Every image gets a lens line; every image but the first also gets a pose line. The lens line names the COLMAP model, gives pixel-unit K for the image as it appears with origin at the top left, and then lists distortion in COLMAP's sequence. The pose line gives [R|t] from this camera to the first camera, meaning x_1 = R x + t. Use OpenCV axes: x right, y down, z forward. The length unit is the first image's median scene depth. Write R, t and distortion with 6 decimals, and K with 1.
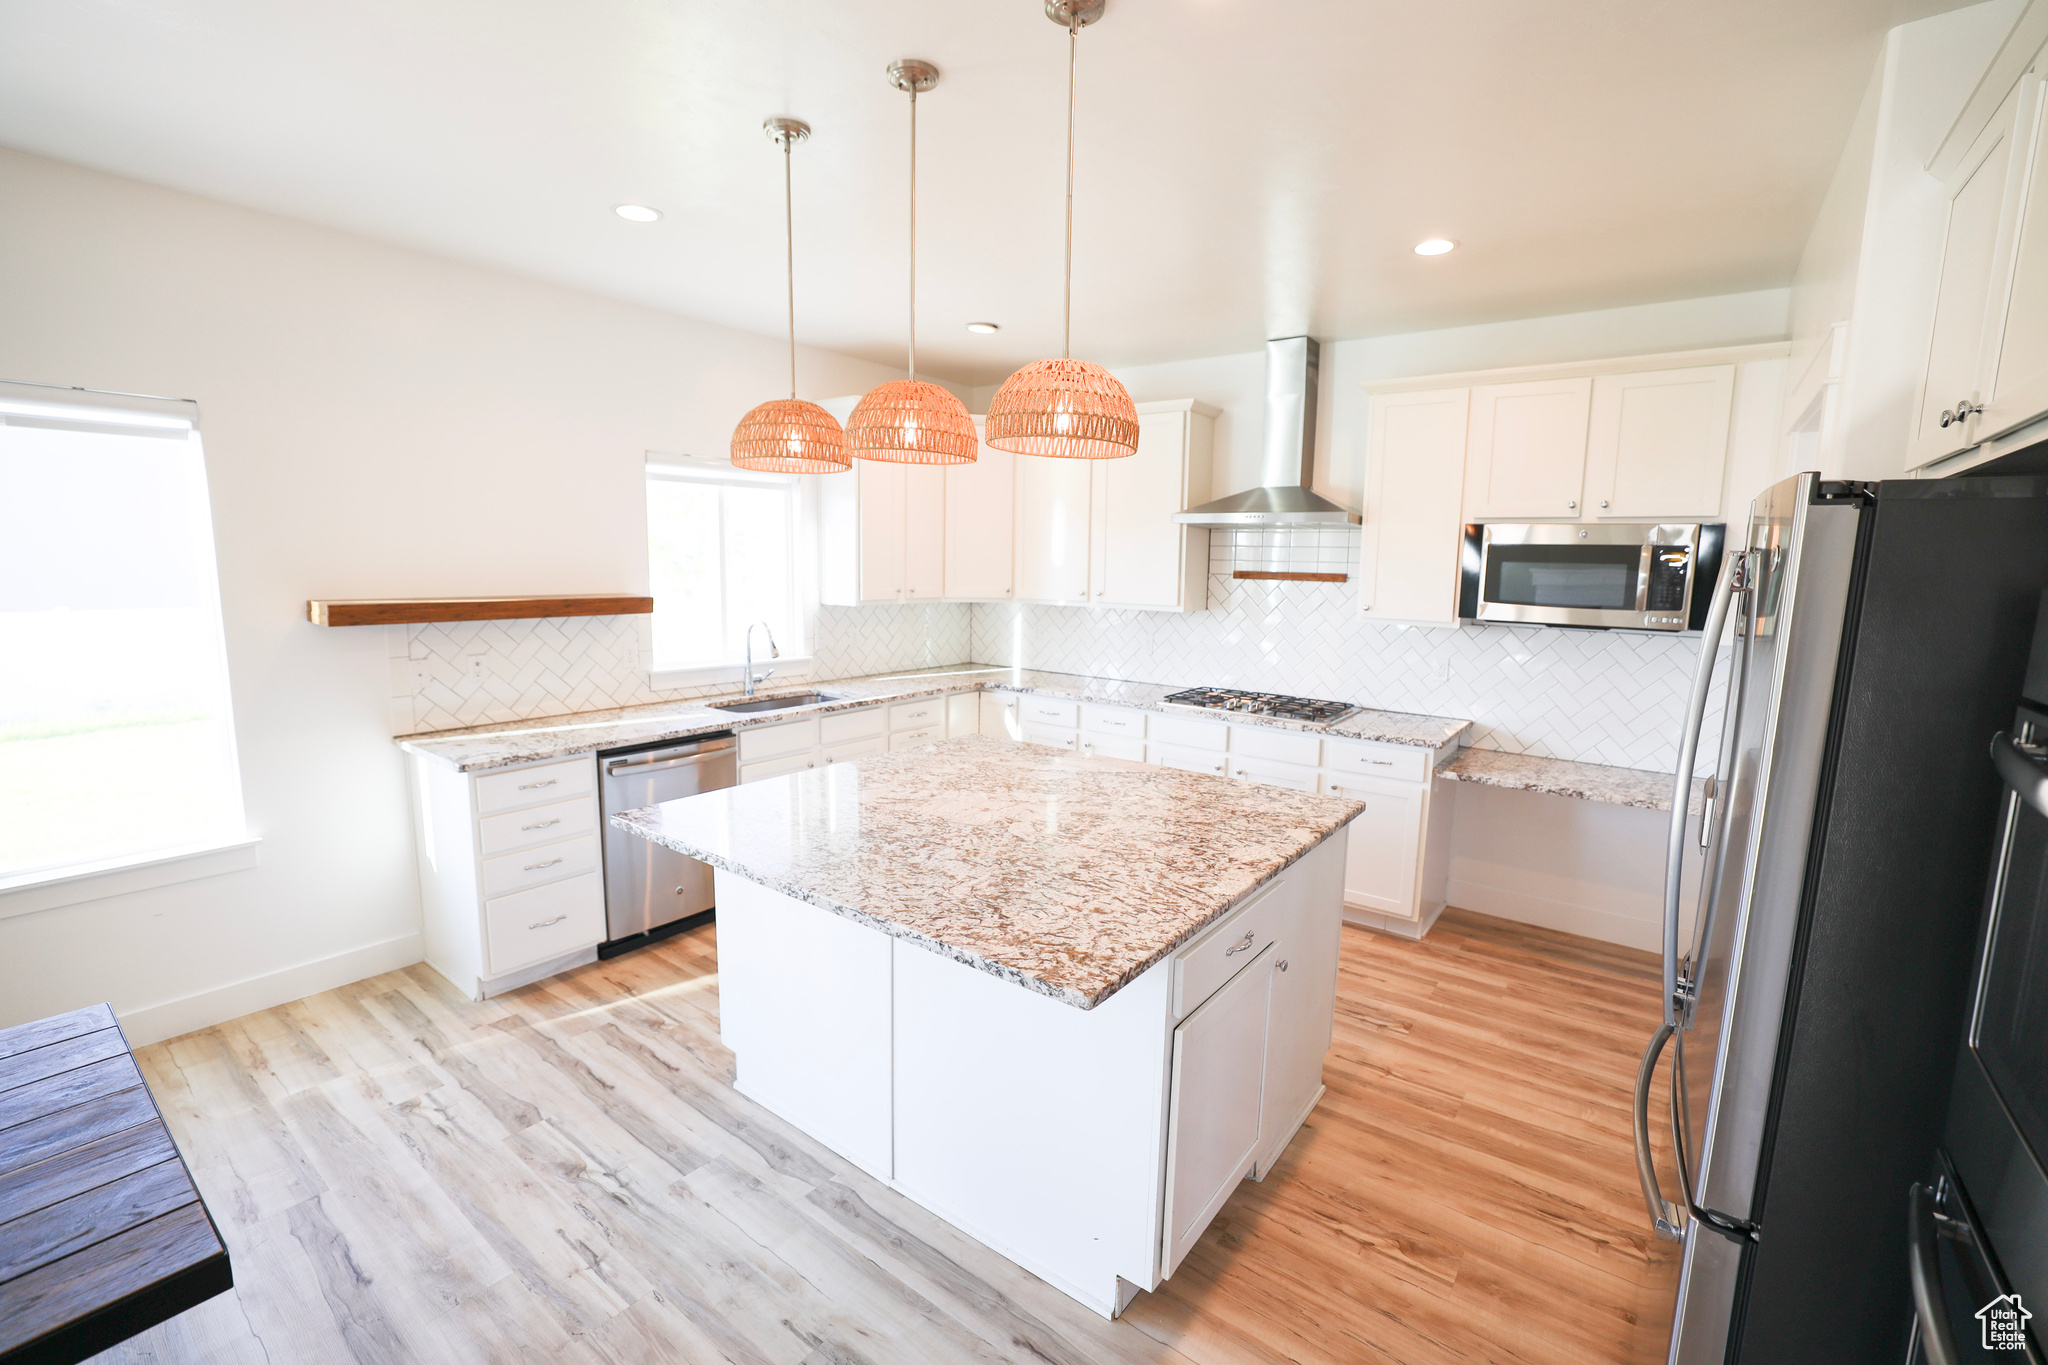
lens RADIAL K [[874.6, 0, 1034.2], [0, 874.6, 687.0], [0, 0, 1]] dist [-0.038530, 0.011808]
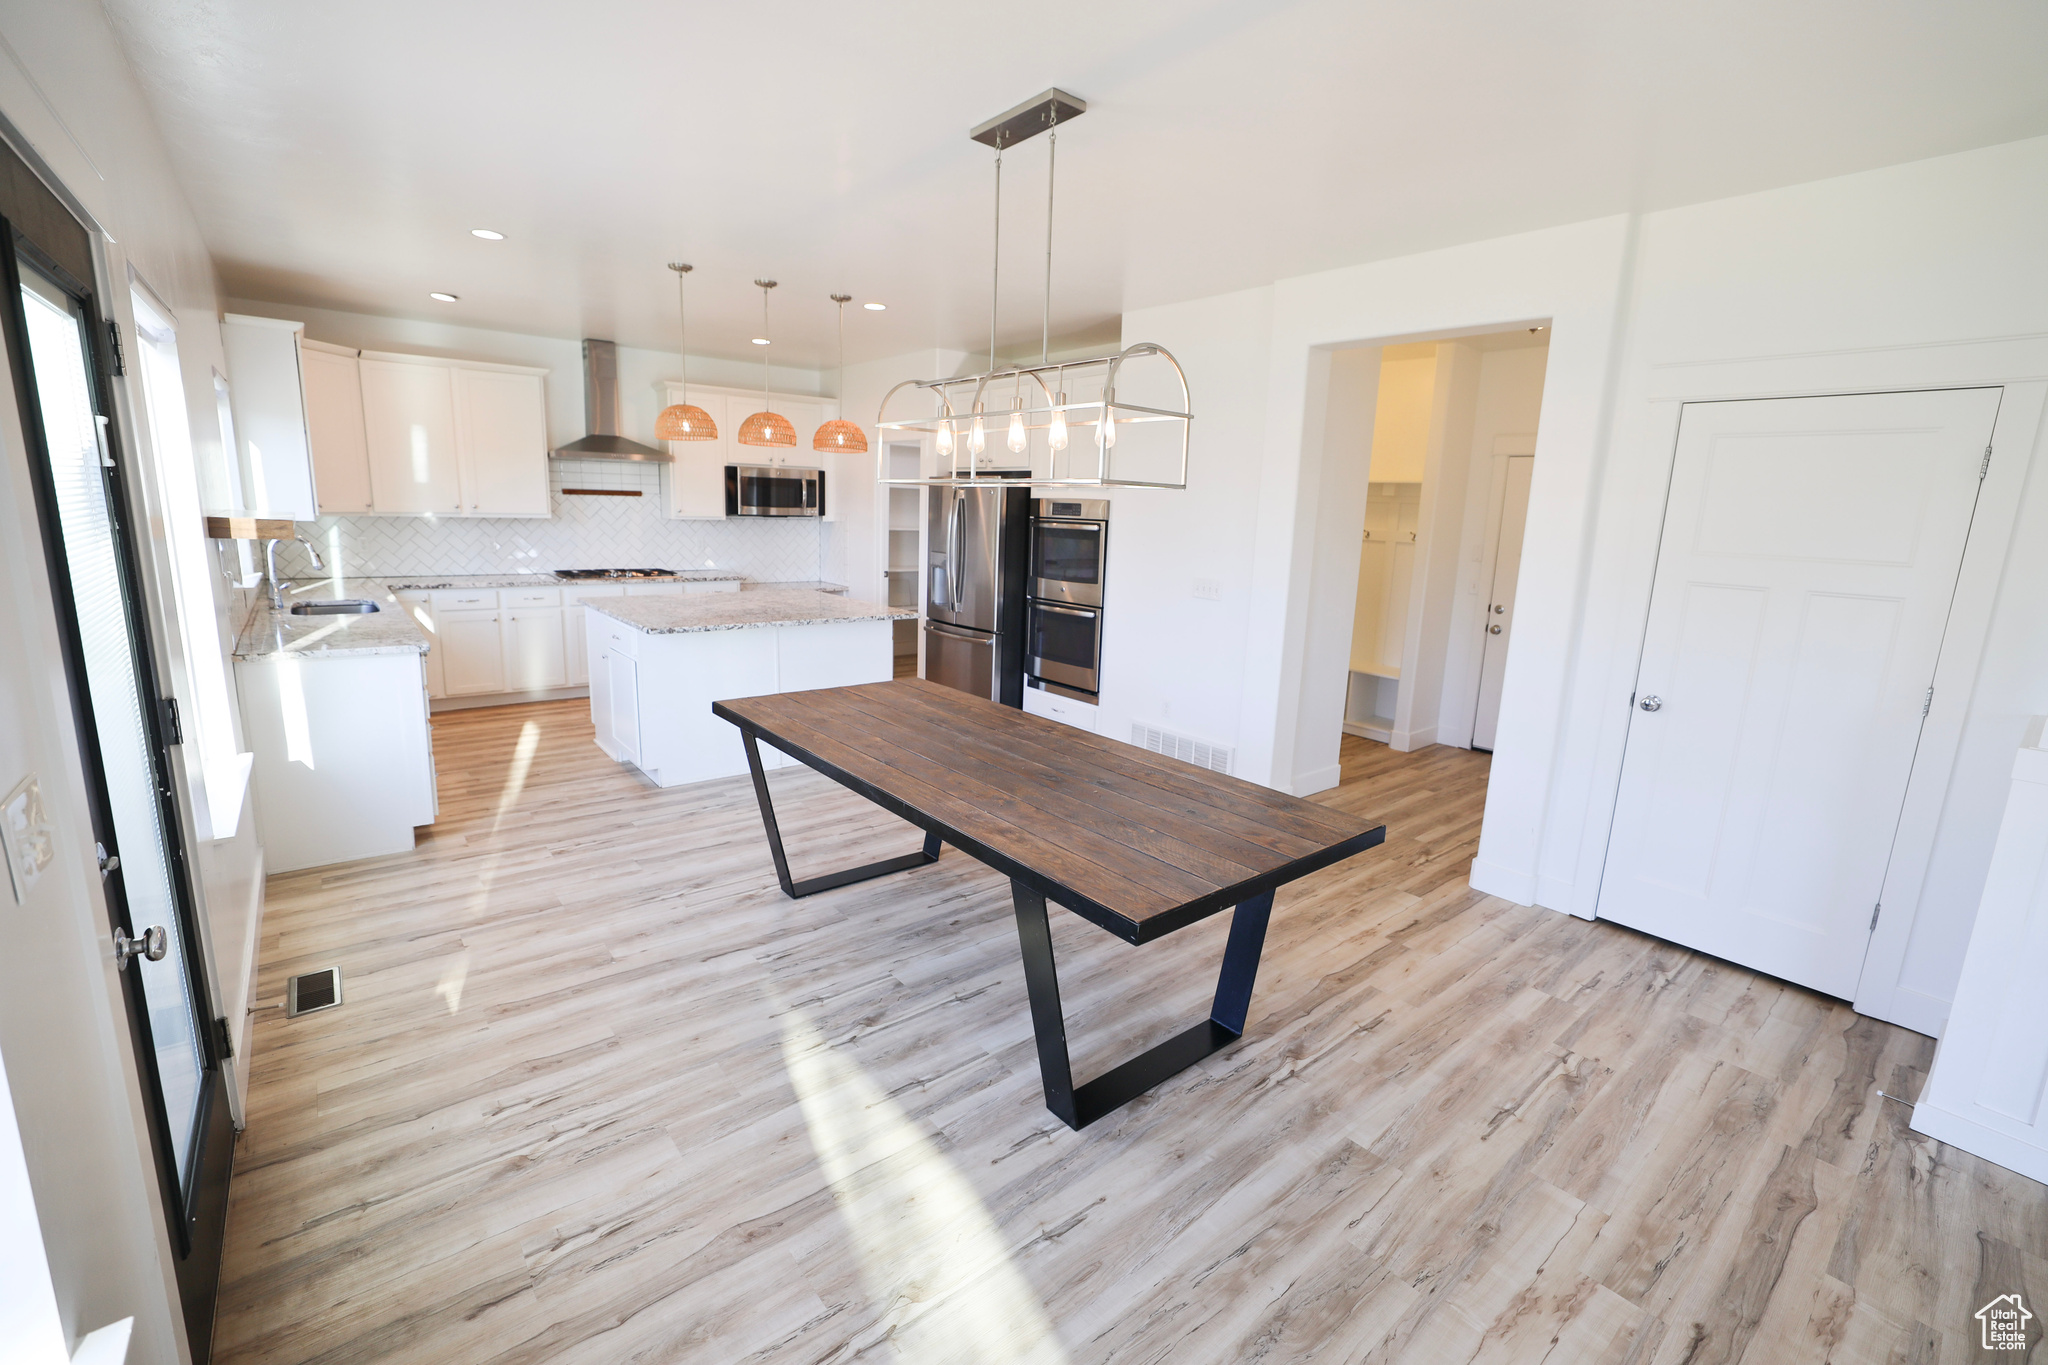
lens RADIAL K [[874.6, 0, 1040.0], [0, 874.6, 676.2], [0, 0, 1]] dist [-0.038530, 0.011808]
pose [[0.231582, -0.197575, 0.952541, -1.948193], [0.109637, 0.978221, 0.176246, 0.012979], [-0.966618, 0.063618, 0.248200, -0.214769]]
